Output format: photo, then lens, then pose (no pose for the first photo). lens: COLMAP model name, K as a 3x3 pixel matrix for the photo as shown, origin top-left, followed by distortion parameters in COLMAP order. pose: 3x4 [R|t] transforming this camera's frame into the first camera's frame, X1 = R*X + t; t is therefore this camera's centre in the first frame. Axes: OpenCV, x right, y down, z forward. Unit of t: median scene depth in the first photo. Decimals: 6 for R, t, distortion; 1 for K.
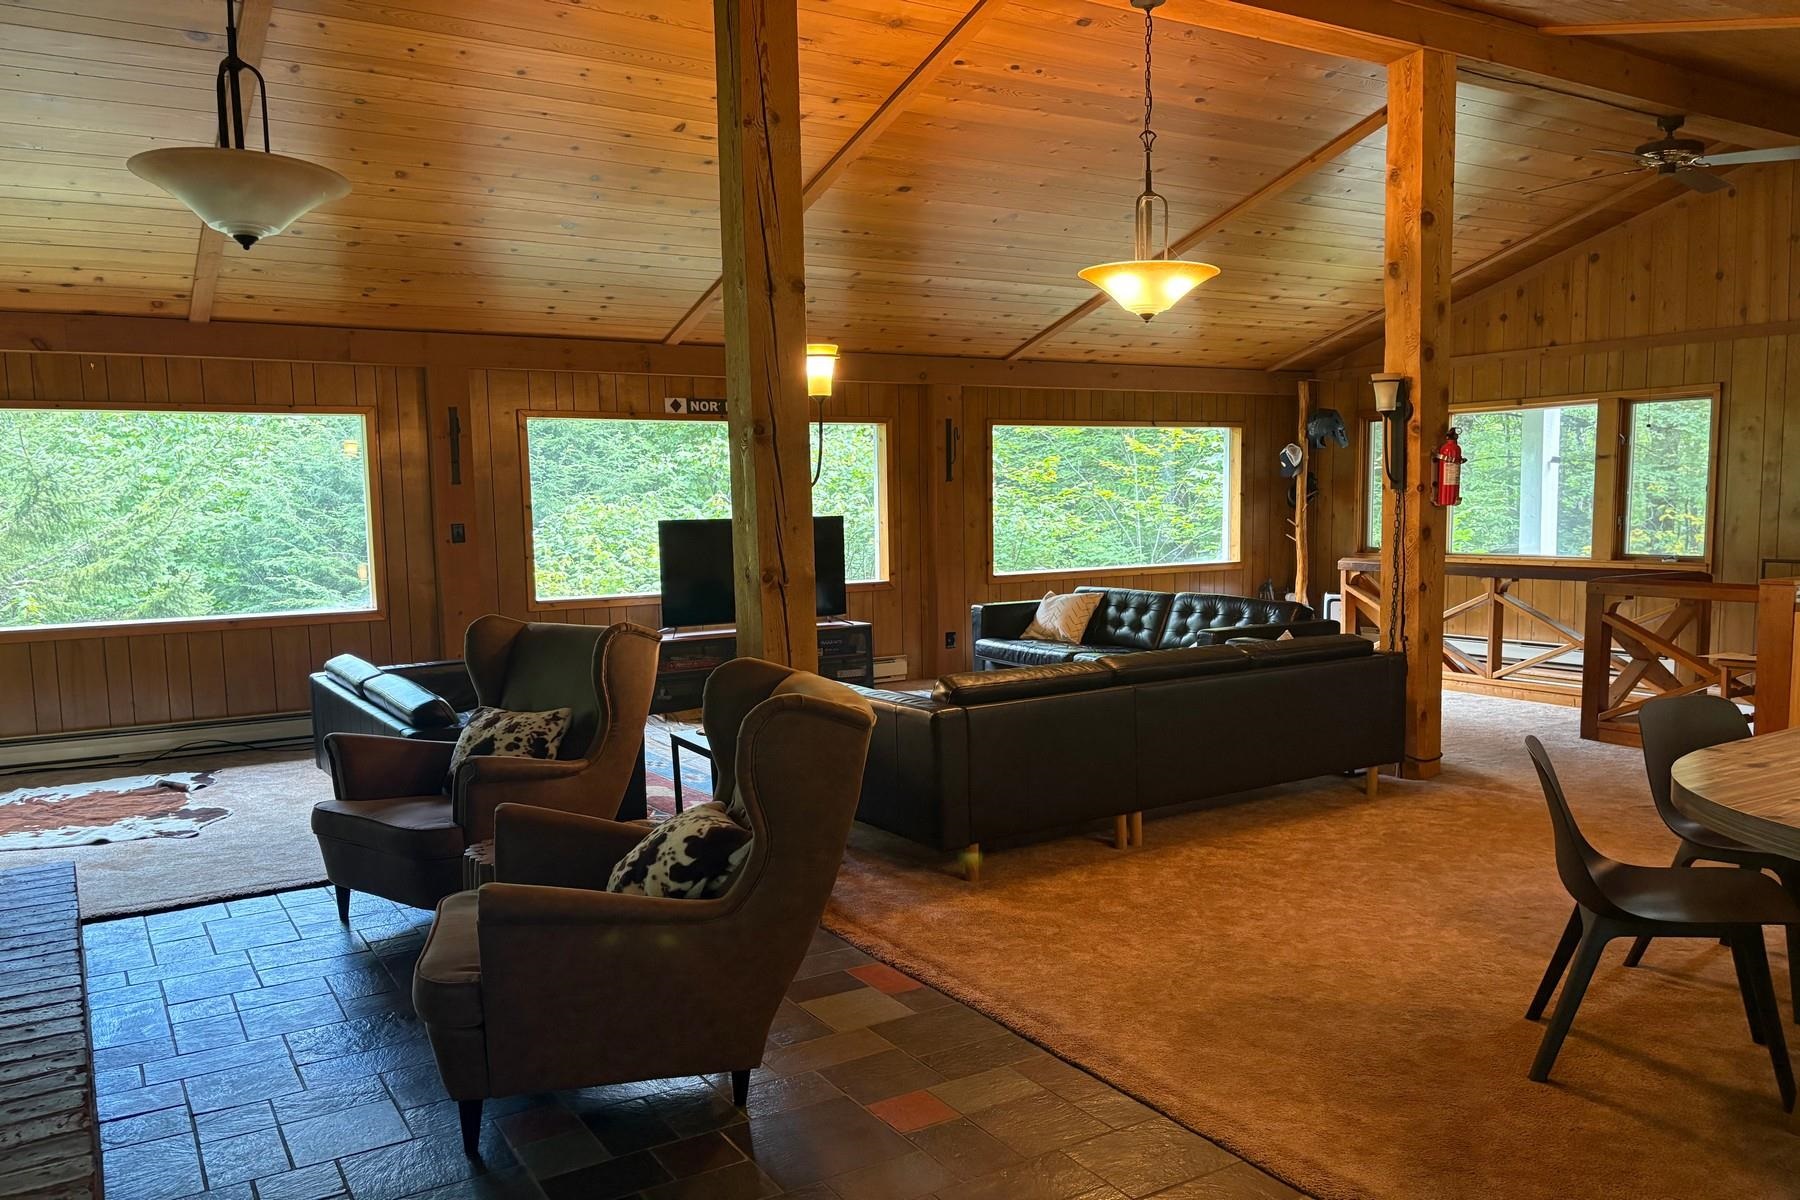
lens RADIAL K [[1347.4, 0, 872.7], [0, 1347.4, 637.6], [0, 0, 1]] dist [0.048876, -0.051482]
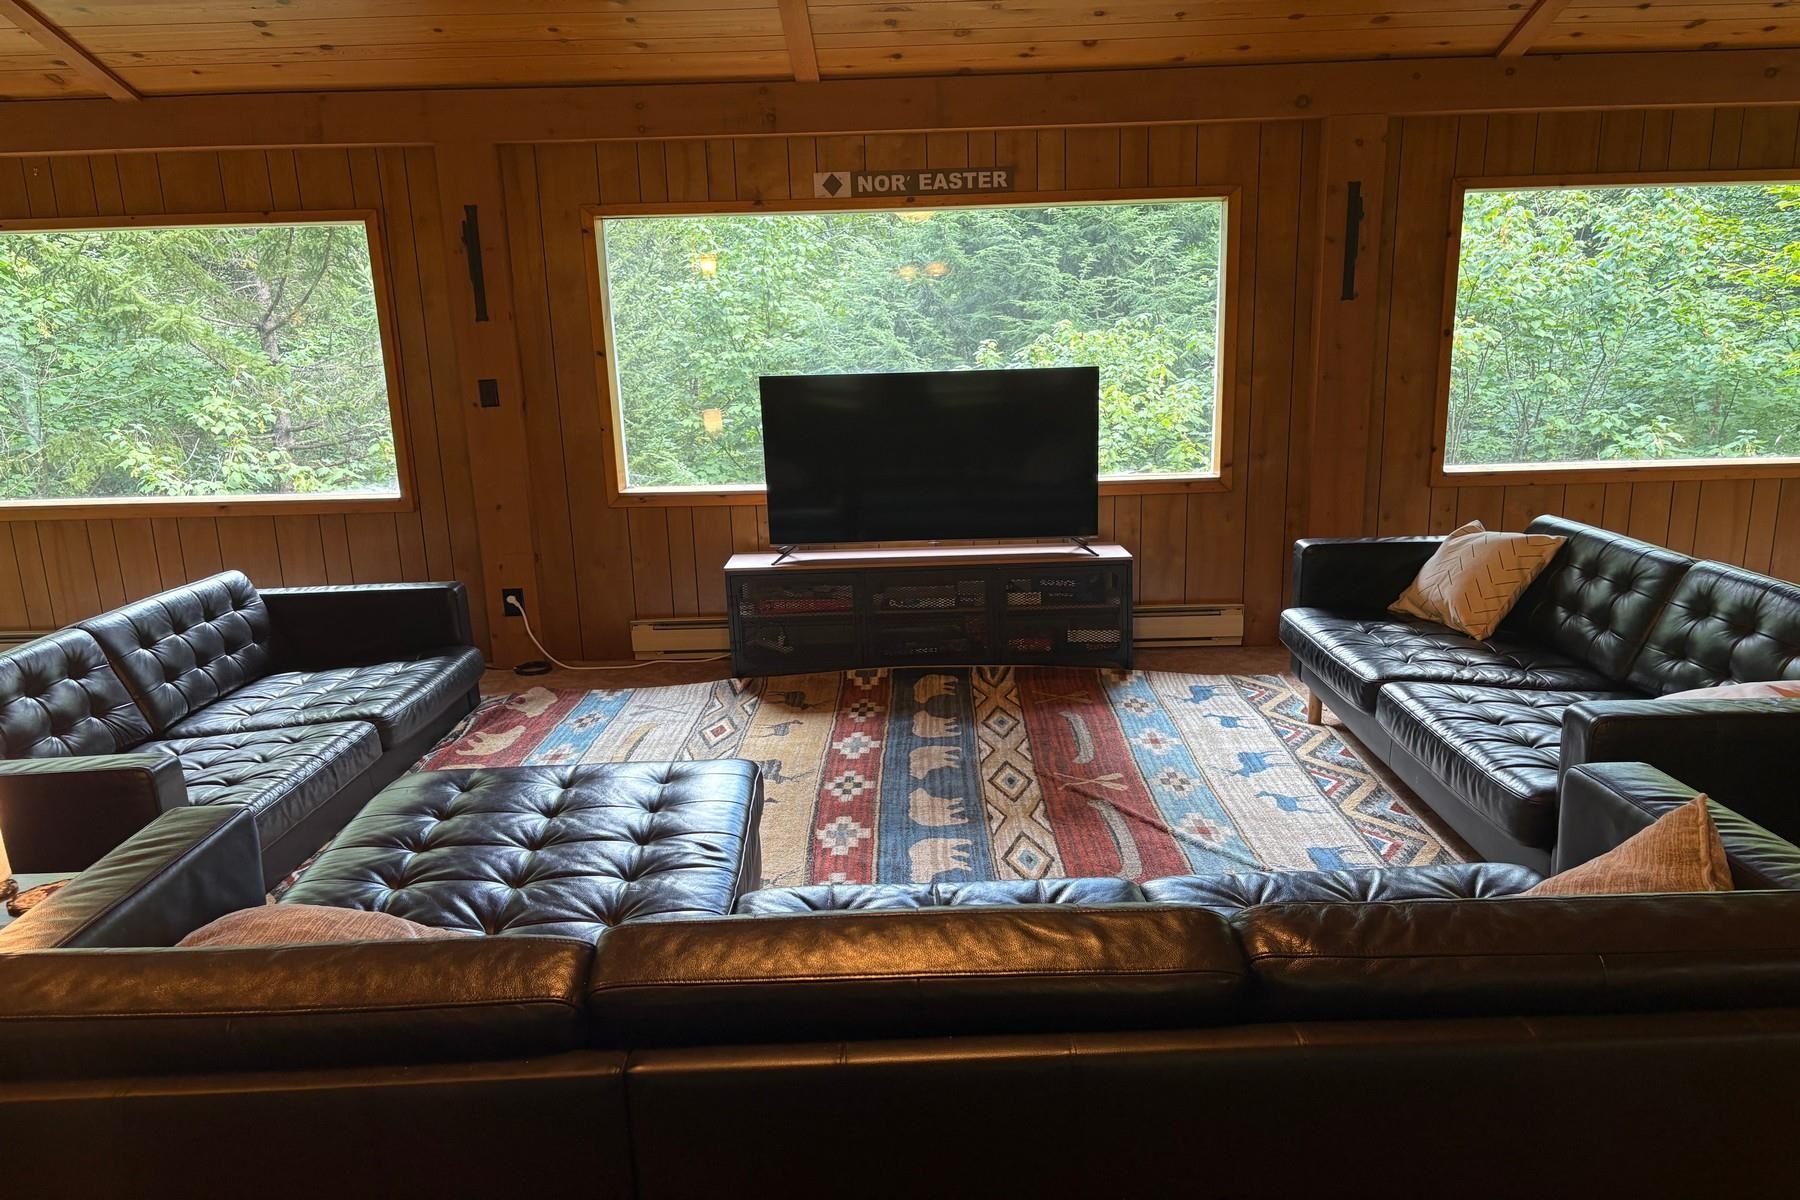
lens RADIAL K [[1347.4, 0, 907.9], [0, 1347.4, 641.5], [0, 0, 1]] dist [0.048876, -0.051482]
pose [[0.847471, 0.118373, -0.517475, 0.226335], [-0.044267, 0.987184, 0.153323, -0.059814], [0.528993, -0.107029, 0.841850, 0.458320]]
